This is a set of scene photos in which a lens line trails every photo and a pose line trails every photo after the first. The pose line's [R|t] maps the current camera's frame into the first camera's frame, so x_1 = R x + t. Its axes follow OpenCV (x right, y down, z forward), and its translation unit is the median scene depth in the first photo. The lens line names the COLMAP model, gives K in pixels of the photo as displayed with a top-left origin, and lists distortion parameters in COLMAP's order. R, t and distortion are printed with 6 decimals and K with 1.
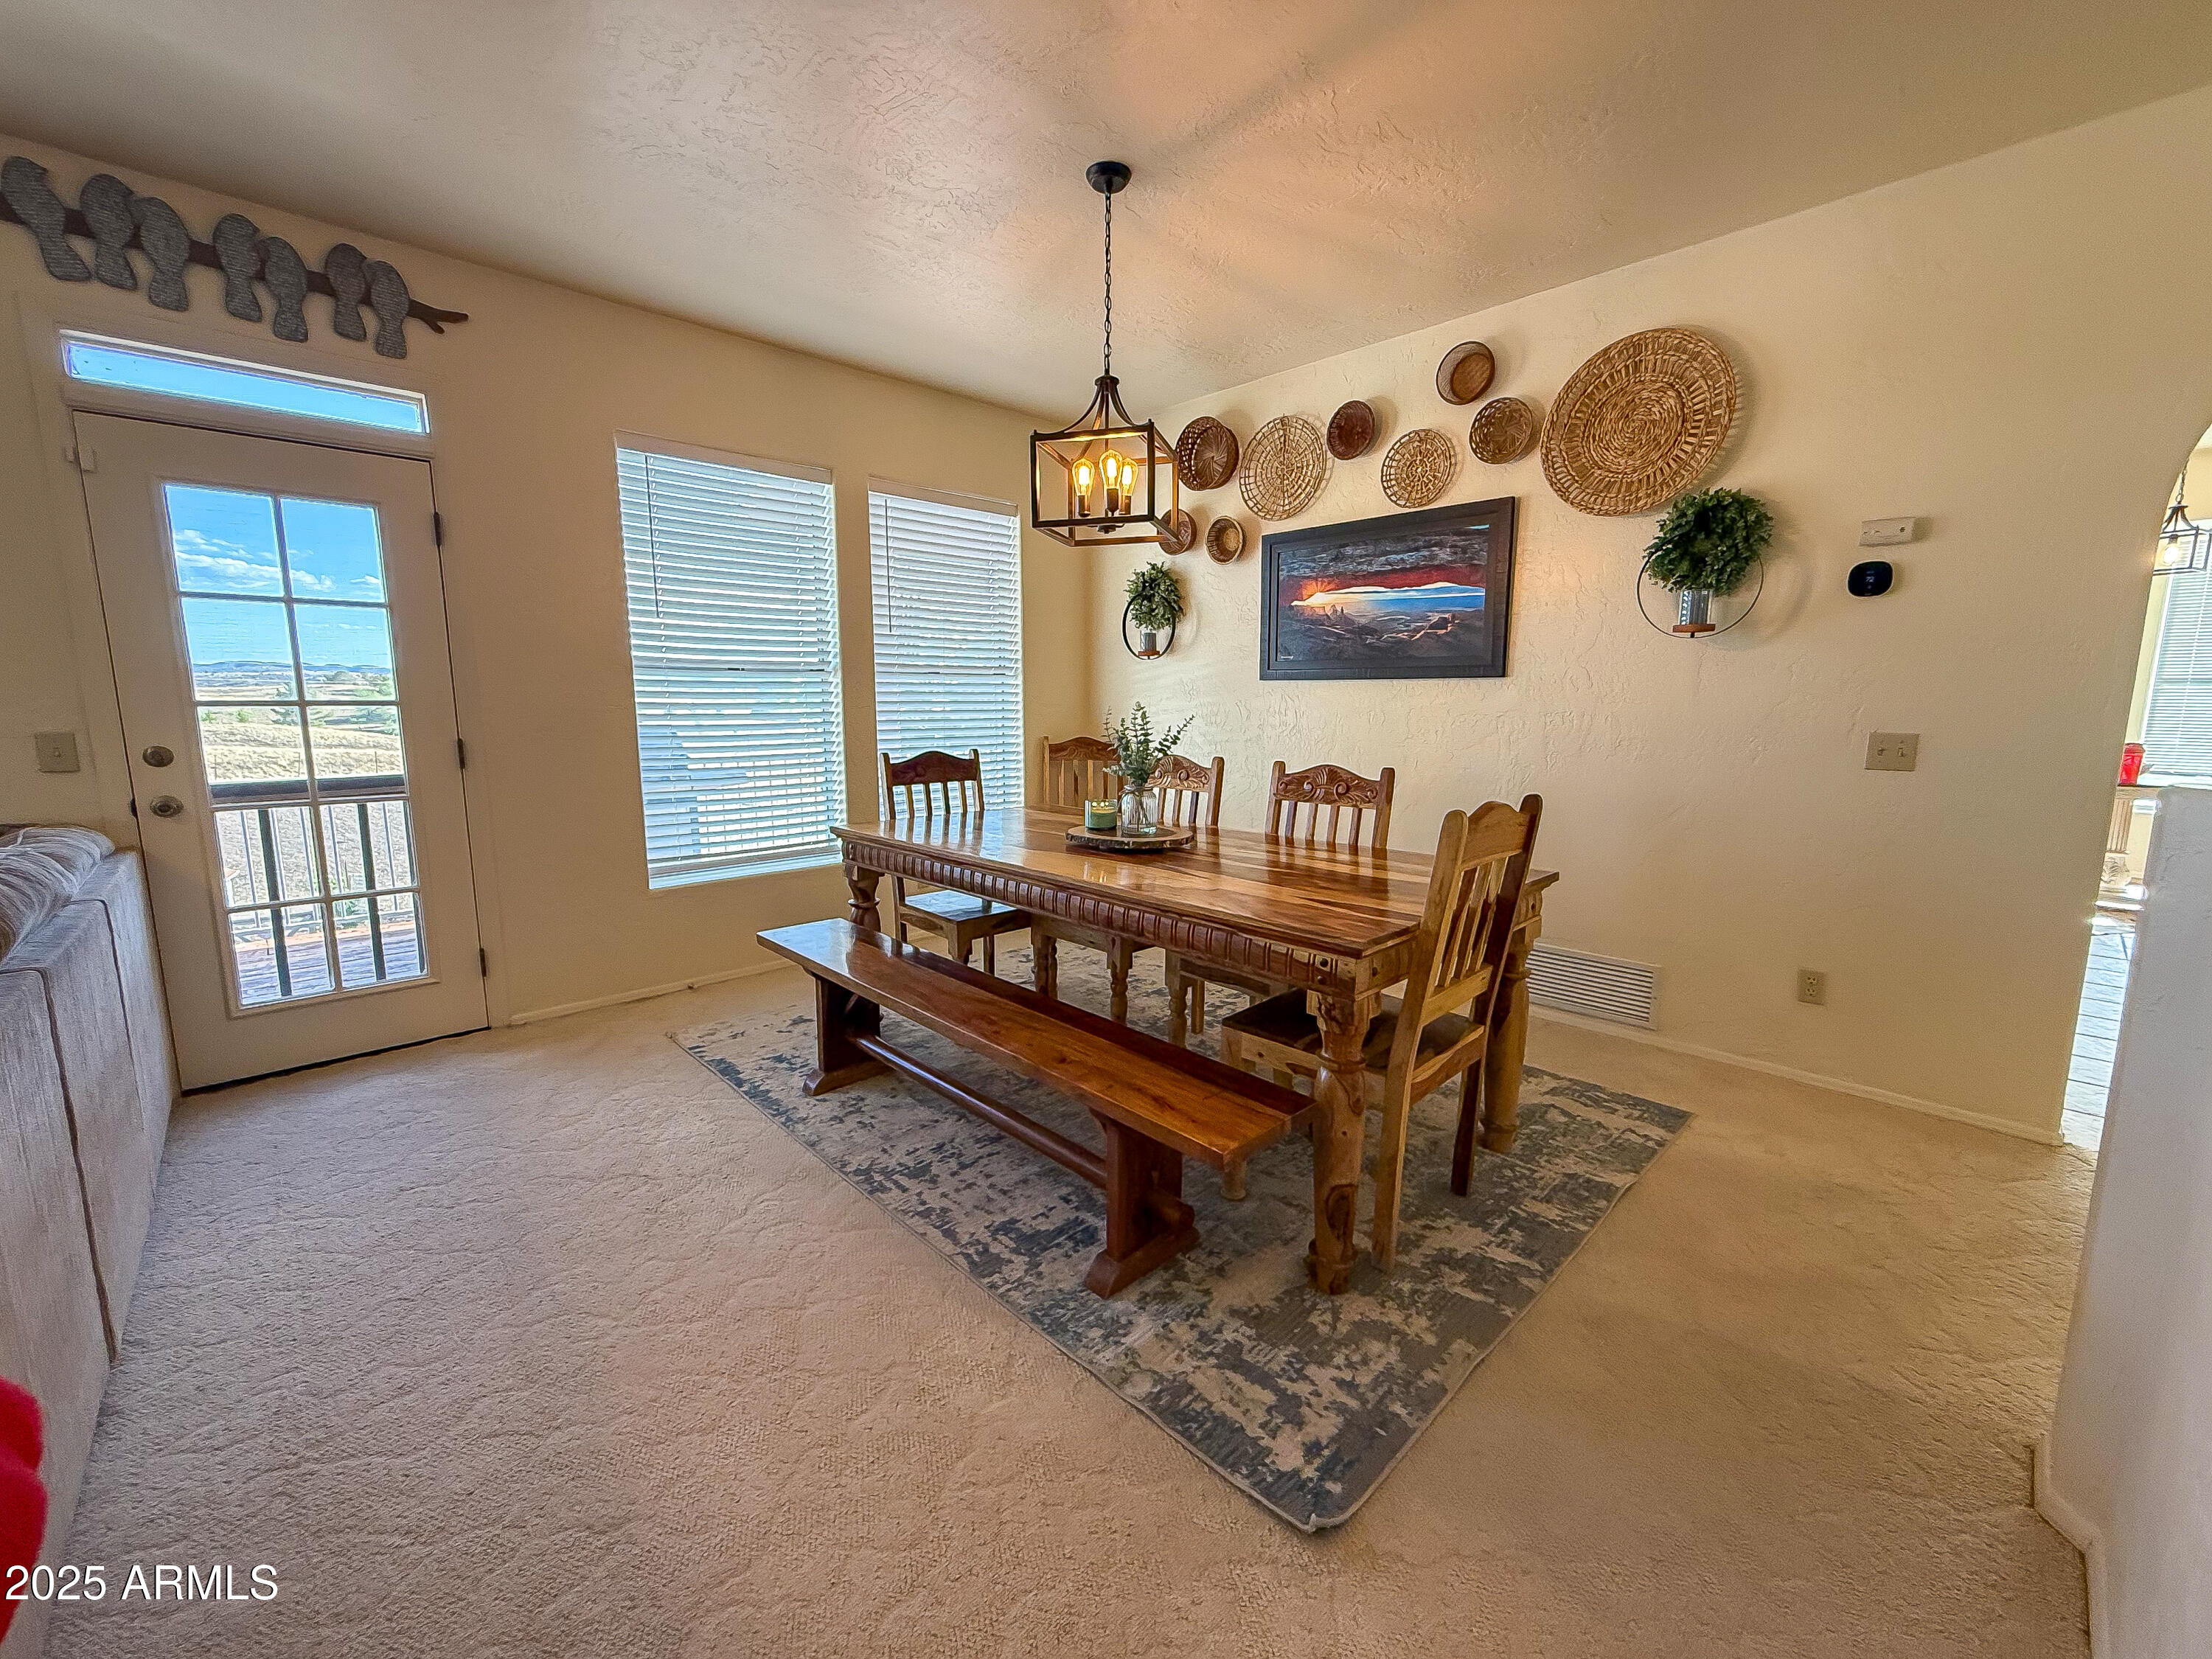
lens RADIAL K [[891.5, 0, 1119.8], [0, 891.5, 828.8], [0, 0, 1]] dist [0.004546, -0.000359]
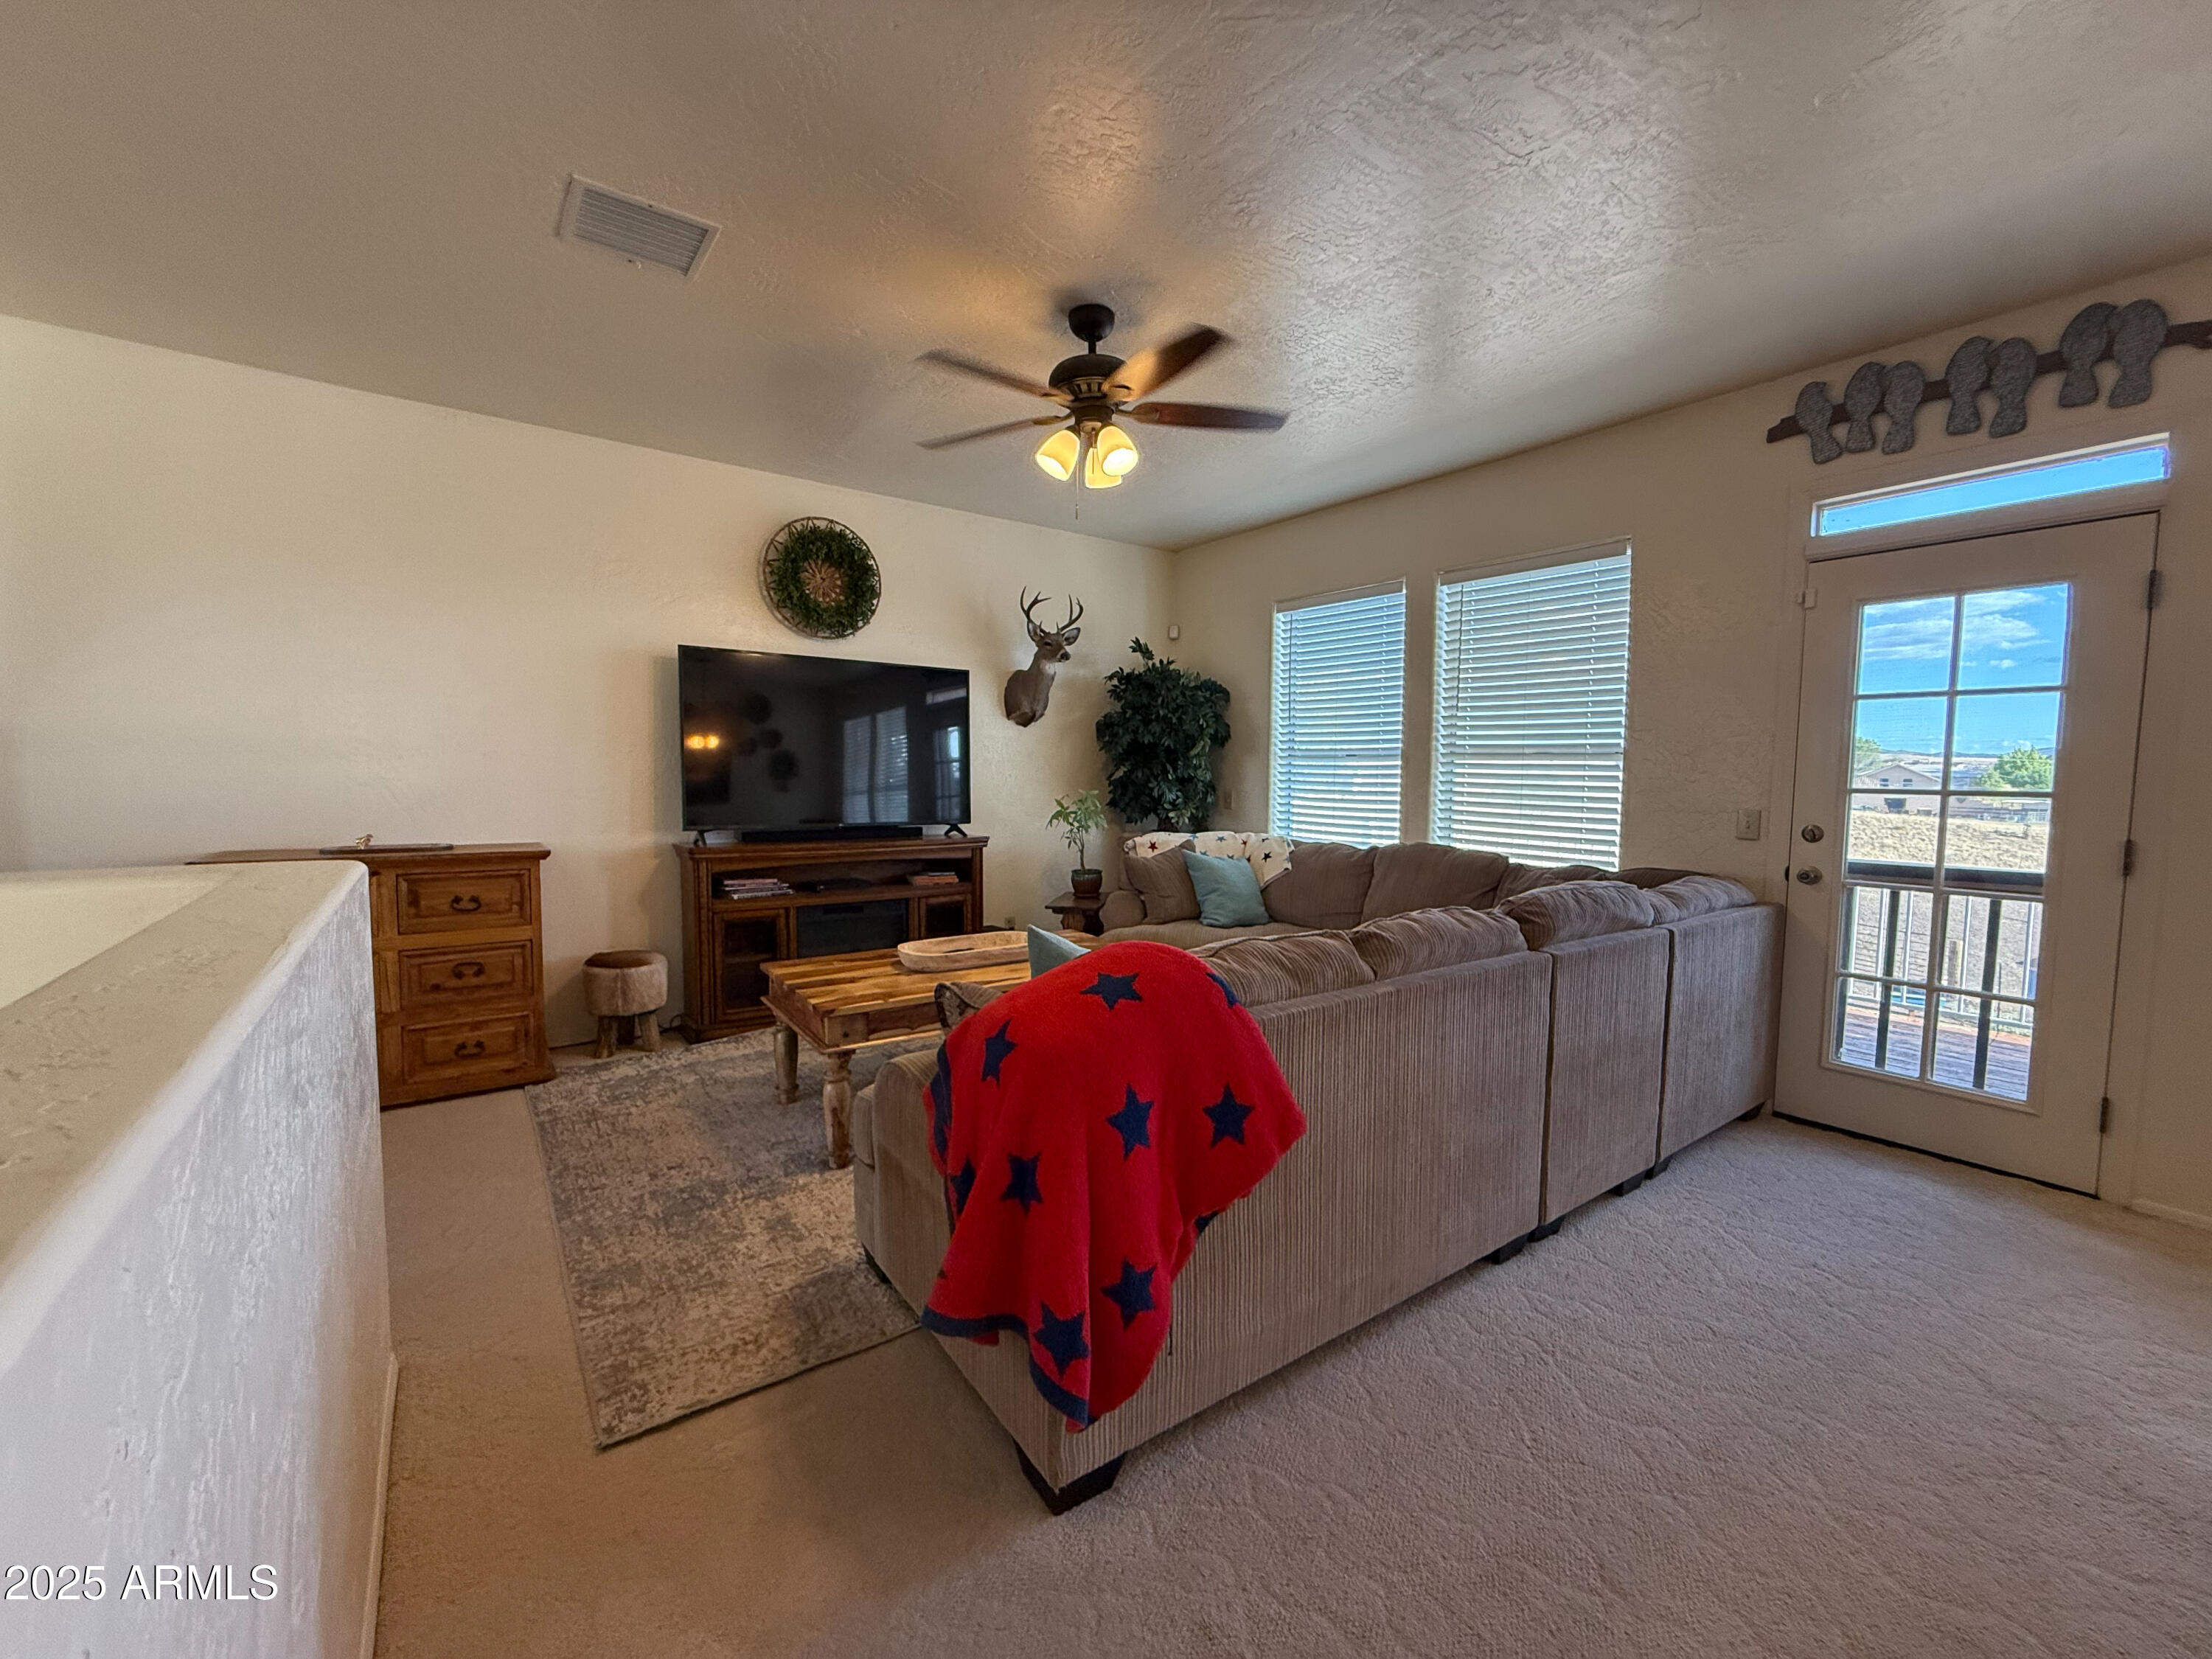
lens RADIAL K [[891.5, 0, 1105.2], [0, 891.5, 835.7], [0, 0, 1]] dist [0.004546, -0.000359]
pose [[-0.125137, 0.066049, -0.989939, 0.214660], [-0.161449, 0.983126, 0.086003, -0.025818], [0.978915, 0.170587, -0.112362, 0.190763]]
